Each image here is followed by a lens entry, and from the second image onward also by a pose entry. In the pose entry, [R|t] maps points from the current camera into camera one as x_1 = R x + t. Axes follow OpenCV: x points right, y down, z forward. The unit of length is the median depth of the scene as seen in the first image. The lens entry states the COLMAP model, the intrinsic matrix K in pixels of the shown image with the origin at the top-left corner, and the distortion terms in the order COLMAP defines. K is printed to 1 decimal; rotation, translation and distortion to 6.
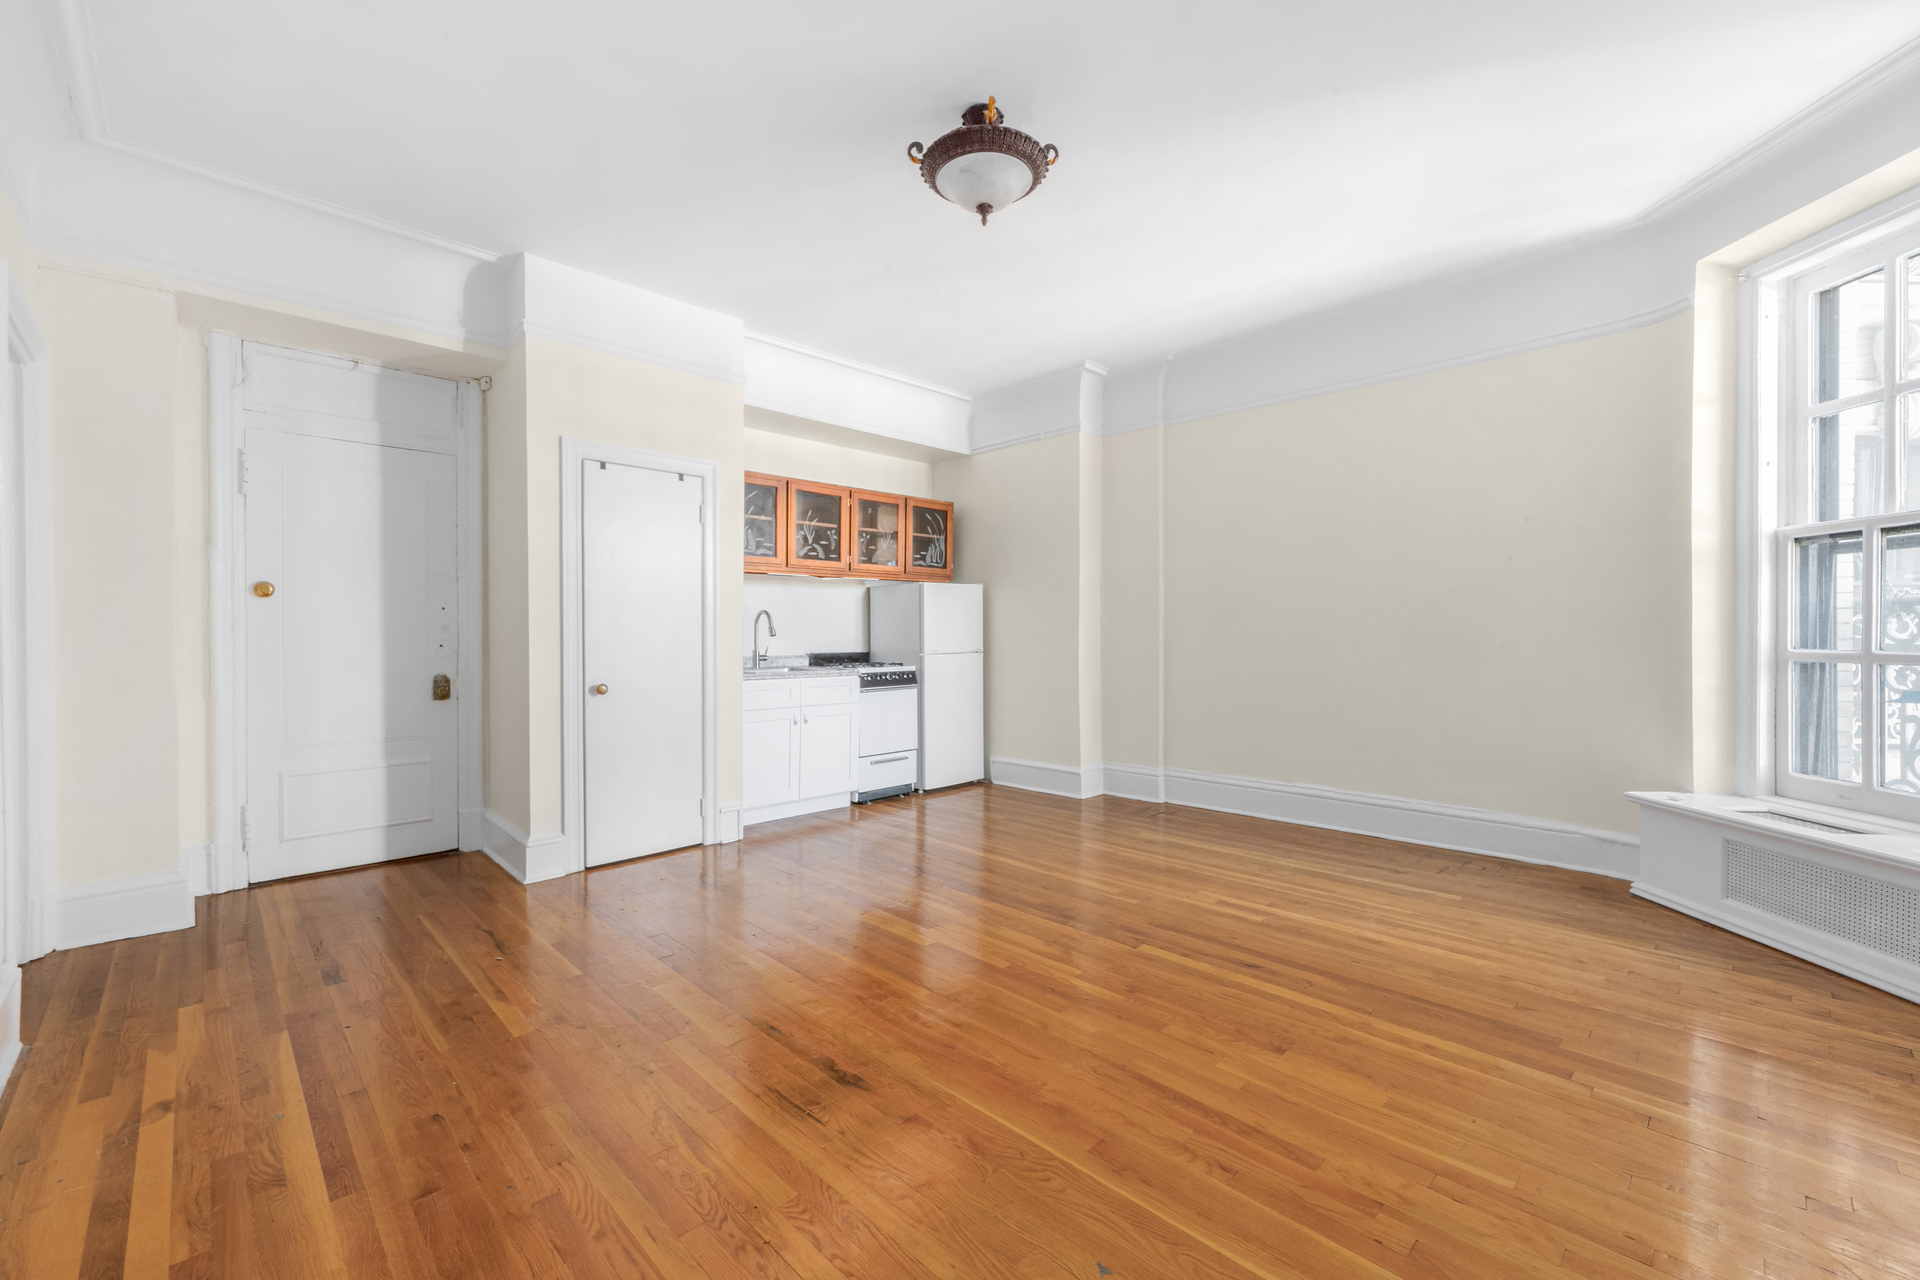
lens RADIAL K [[778.0, 0, 957.9], [0, 778.0, 637.8], [0, 0, 1]] dist [-0.000282, -0.000247]
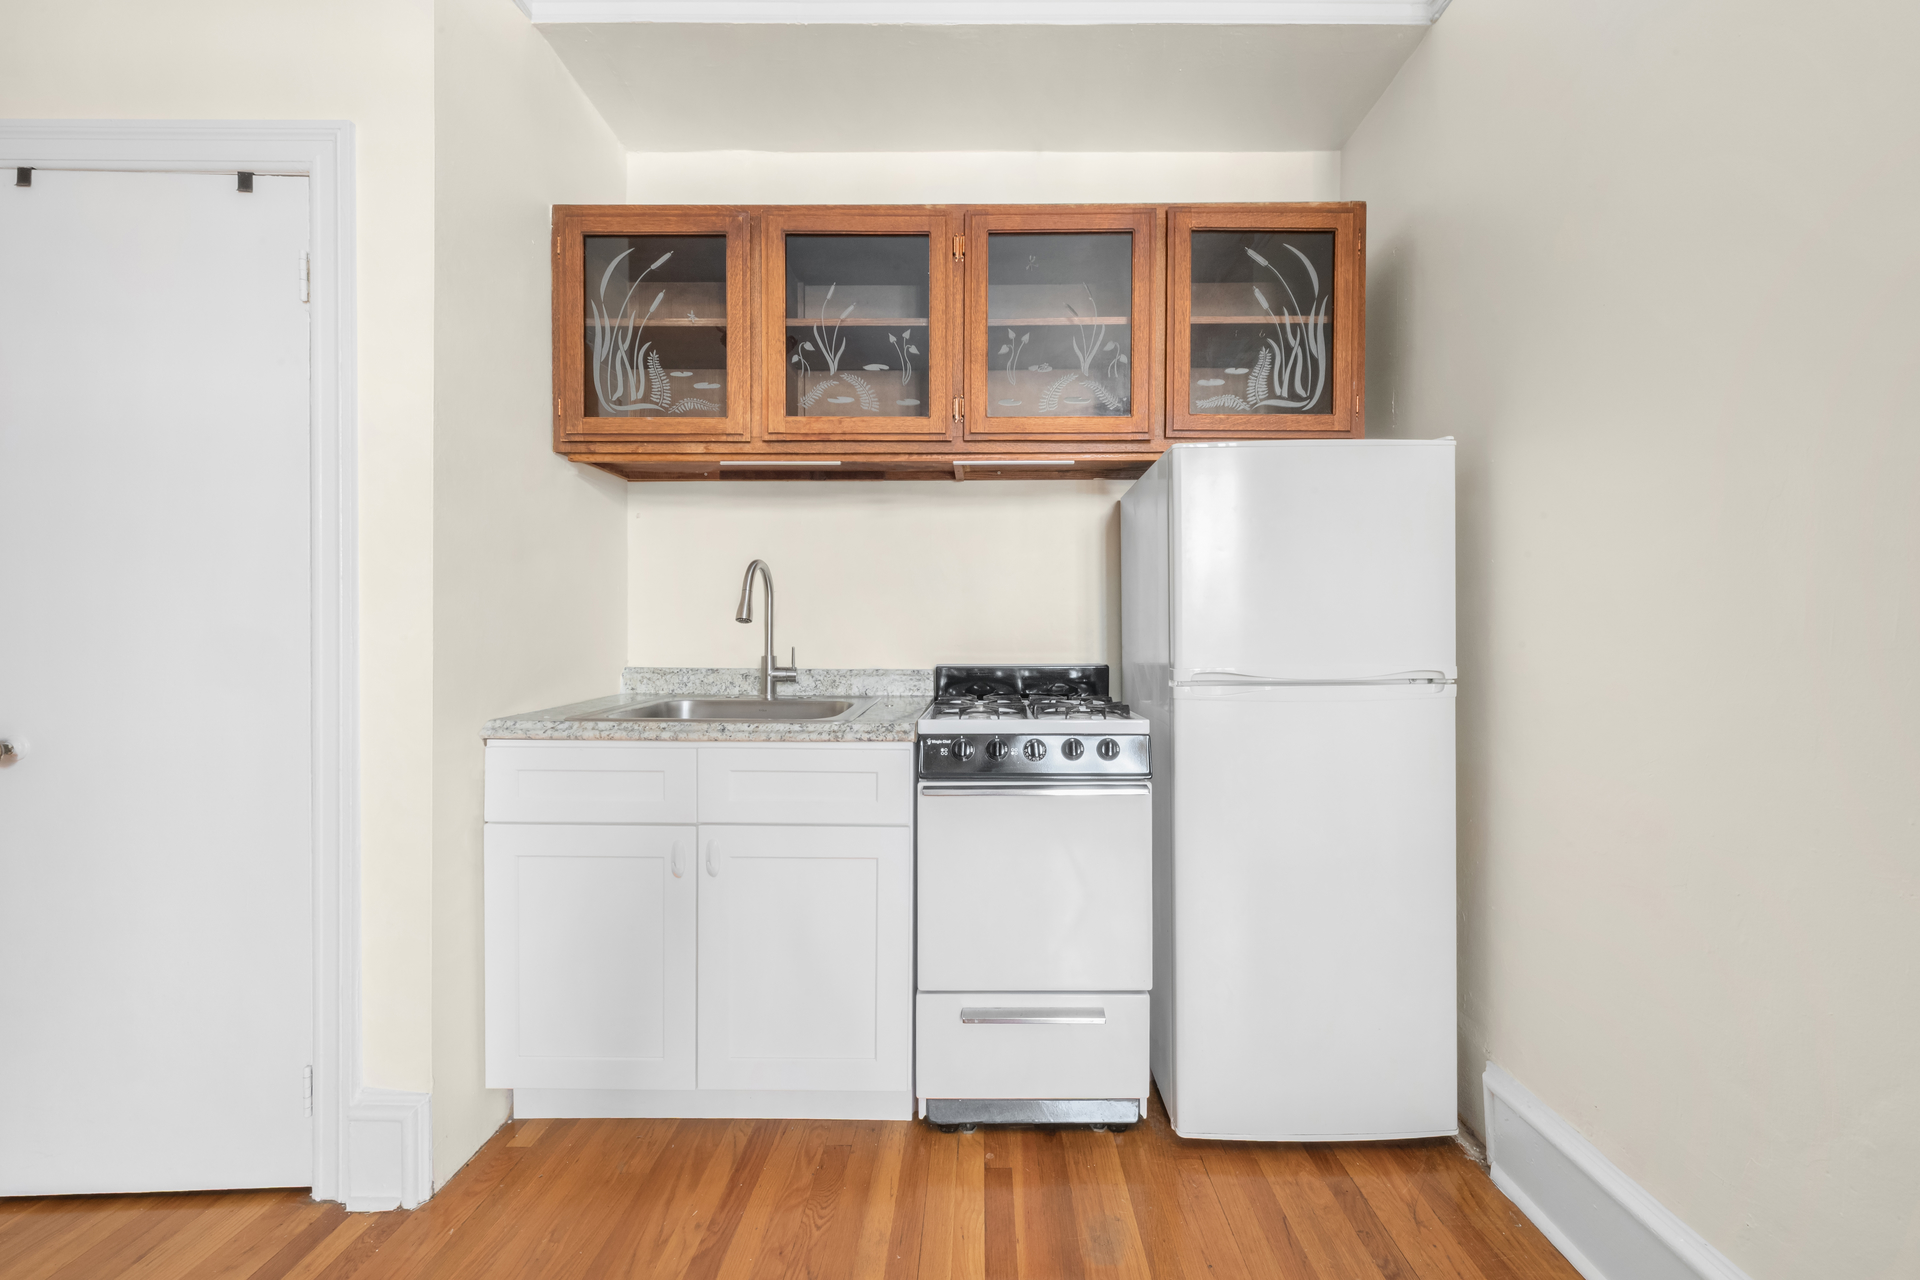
lens RADIAL K [[747.4, 0, 968.2], [0, 747.4, 634.9], [0, 0, 1]] dist [-0.001052, -0.000235]
pose [[0.714177, 0.011640, -0.699868, 0.097757], [-0.010690, 0.999926, 0.005722, 0.001217], [0.699883, 0.003395, 0.714249, 0.709393]]
